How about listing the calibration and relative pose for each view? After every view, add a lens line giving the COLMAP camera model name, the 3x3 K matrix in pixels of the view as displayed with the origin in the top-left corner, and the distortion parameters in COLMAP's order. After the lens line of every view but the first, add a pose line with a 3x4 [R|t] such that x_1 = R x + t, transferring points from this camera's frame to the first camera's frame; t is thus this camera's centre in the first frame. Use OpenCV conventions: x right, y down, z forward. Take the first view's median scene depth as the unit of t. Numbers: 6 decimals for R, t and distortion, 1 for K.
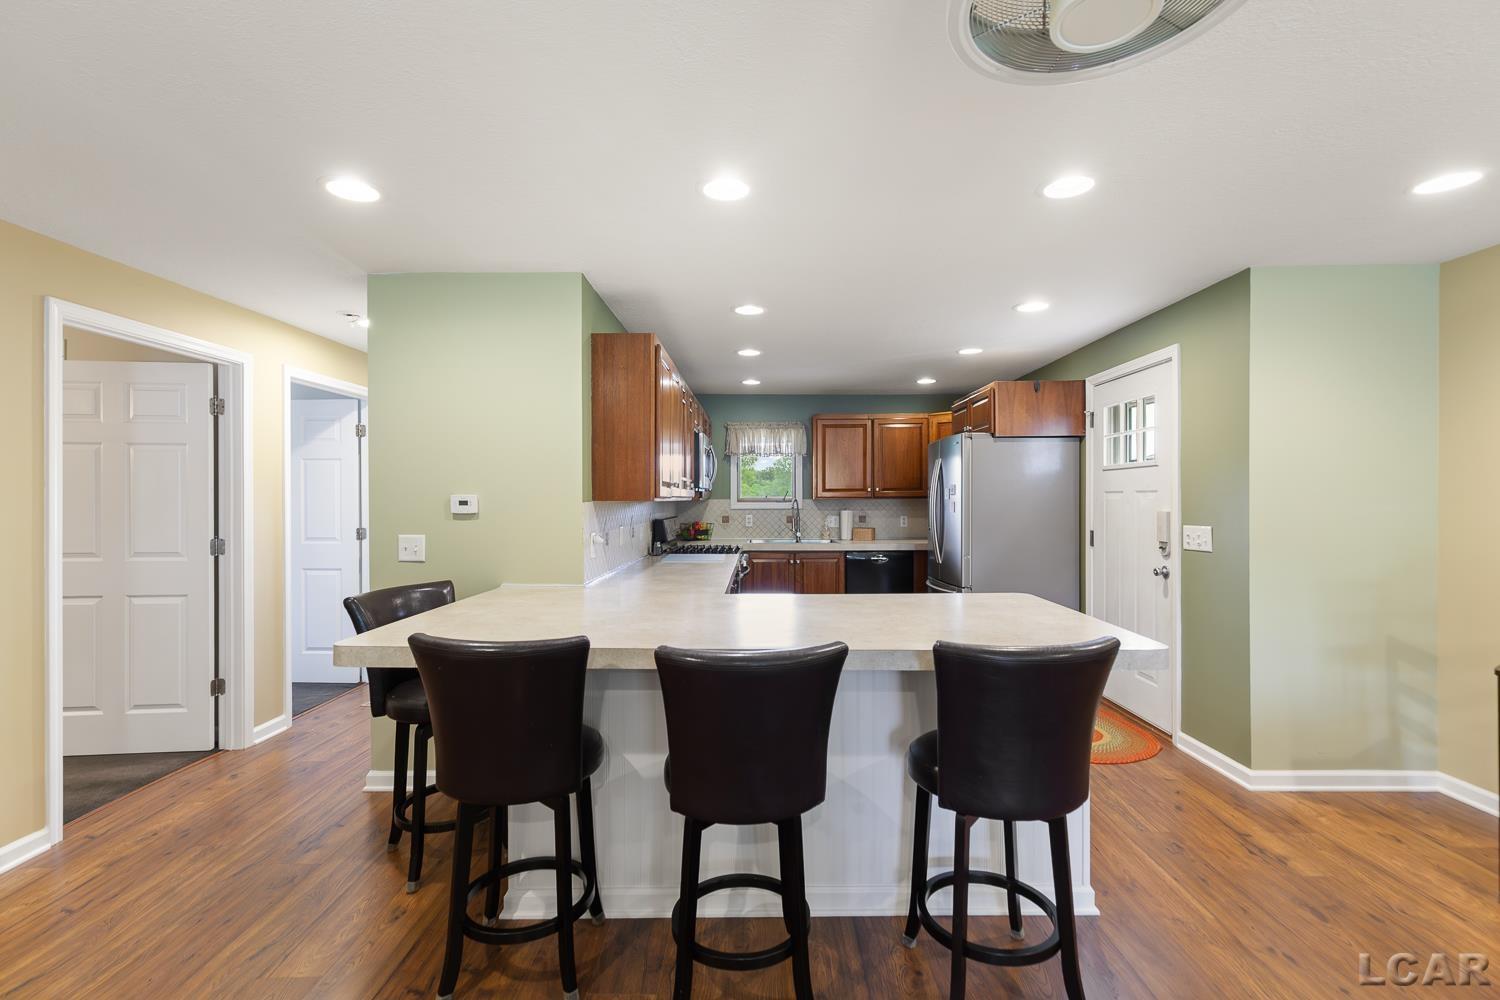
lens RADIAL K [[671.7, 0, 746.6], [0, 671.7, 502.0], [0, 0, 1]] dist [0.004486, -0.001037]
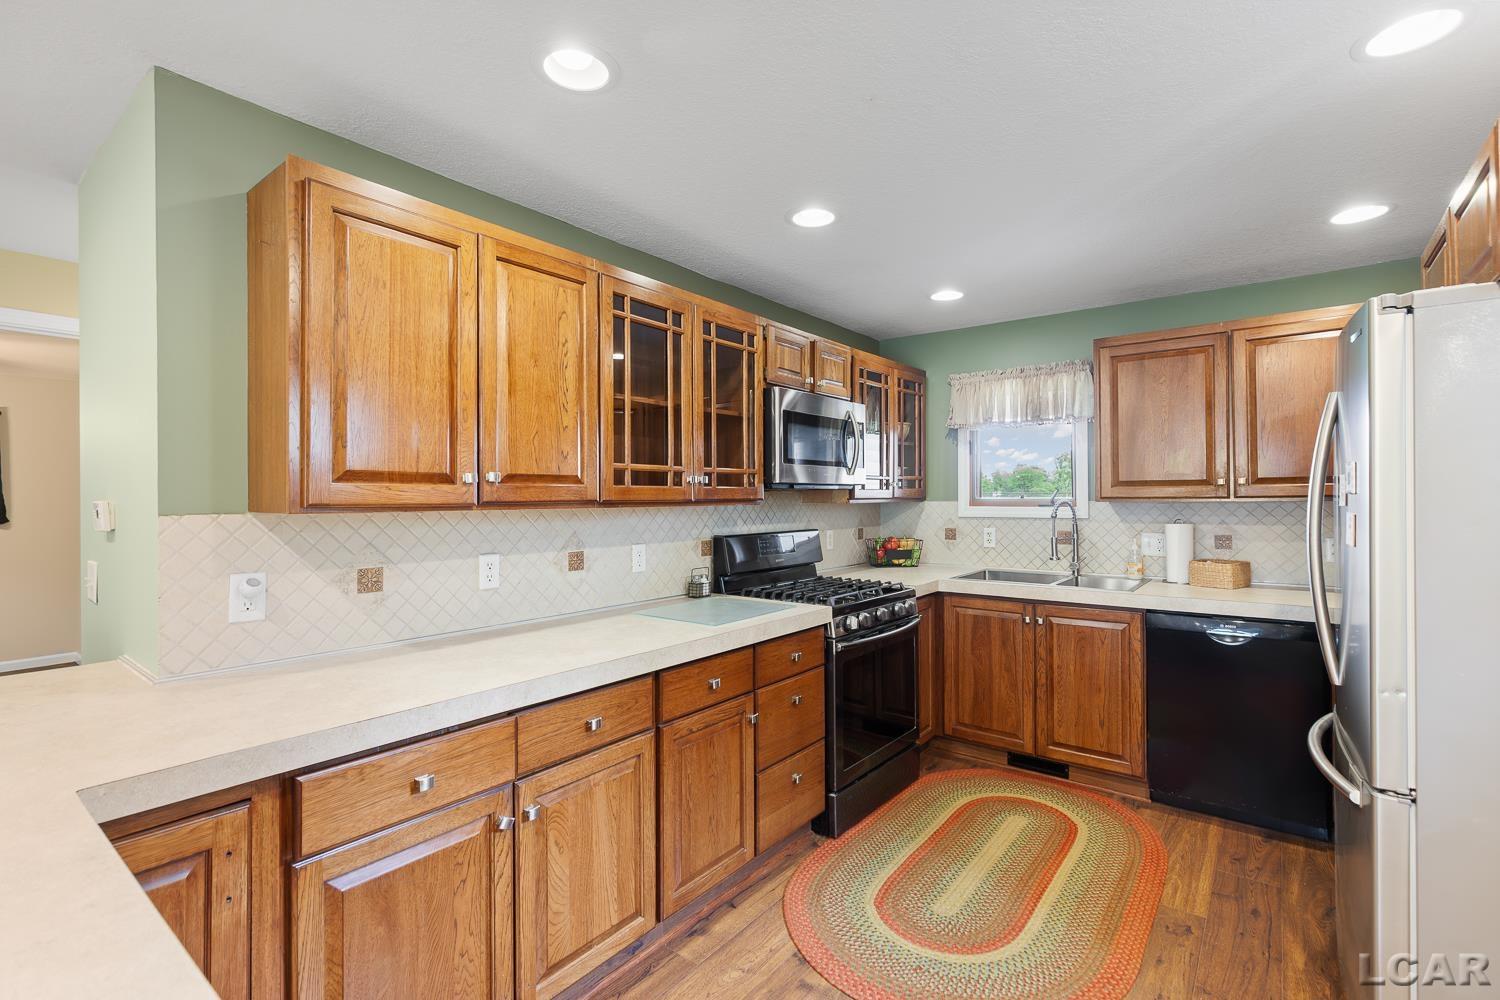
lens RADIAL K [[671.7, 0, 748.7], [0, 671.7, 497.2], [0, 0, 1]] dist [0.004486, -0.001037]
pose [[0.797102, -0.002692, -0.603838, 0.342267], [0.000542, 0.999993, -0.003743, -0.009585], [0.603844, 0.002657, 0.797098, 0.705969]]
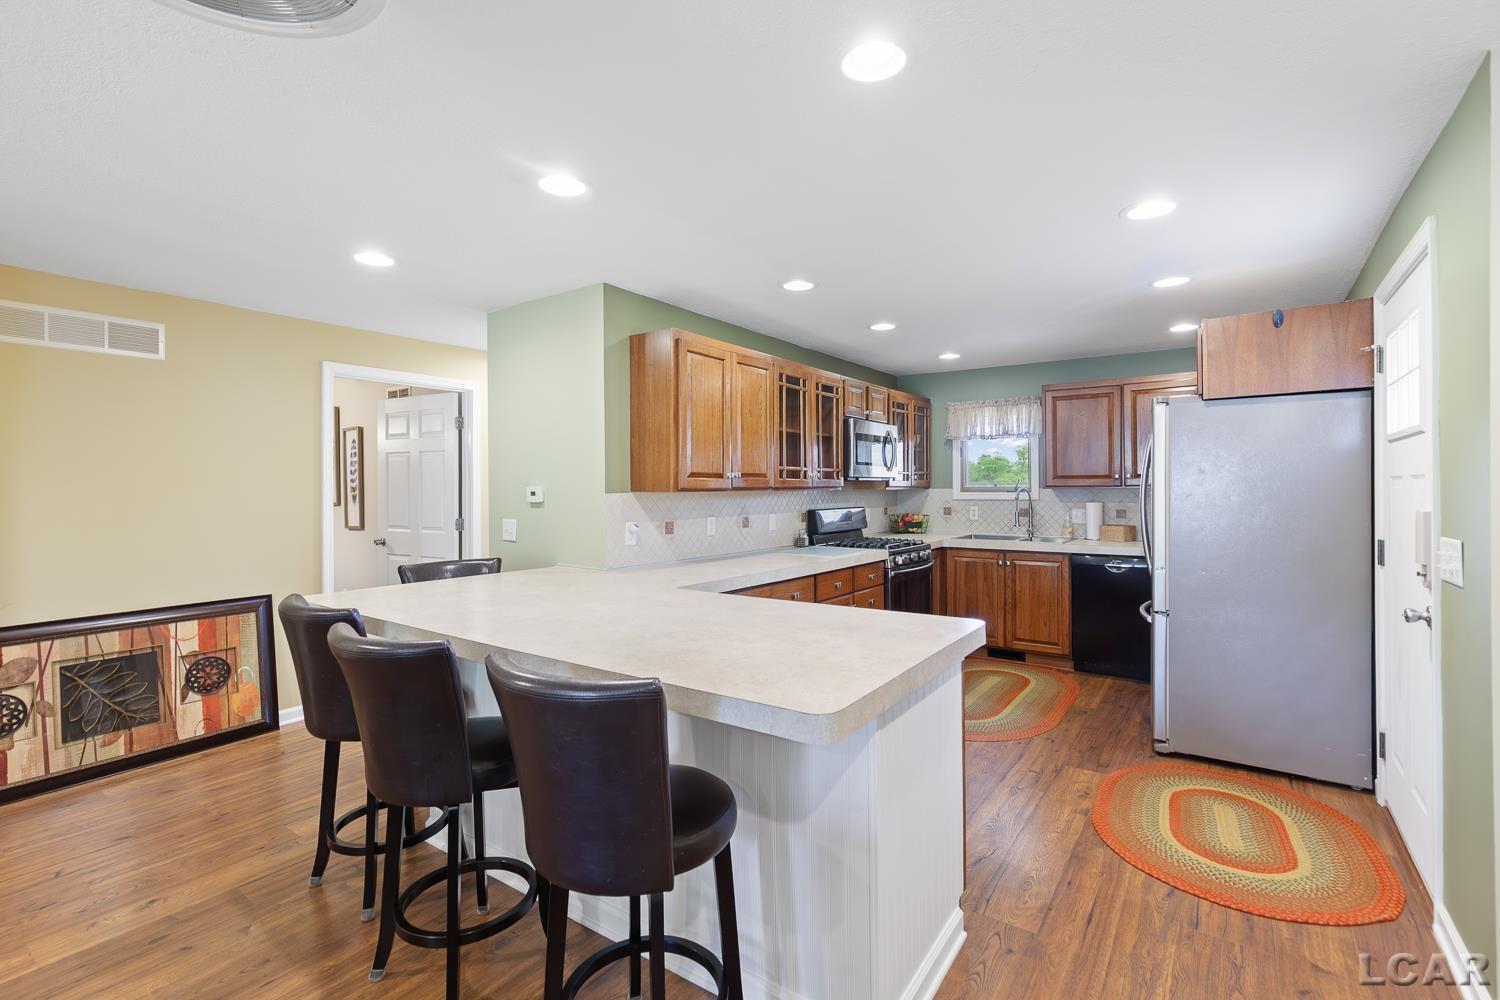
lens RADIAL K [[671.7, 0, 746.9], [0, 671.7, 489.8], [0, 0, 1]] dist [0.004486, -0.001037]
pose [[0.822890, -0.000521, -0.568200, 0.458559], [0.000303, 1.000000, -0.000478, -0.003830], [0.568200, 0.000221, 0.822890, 0.192510]]
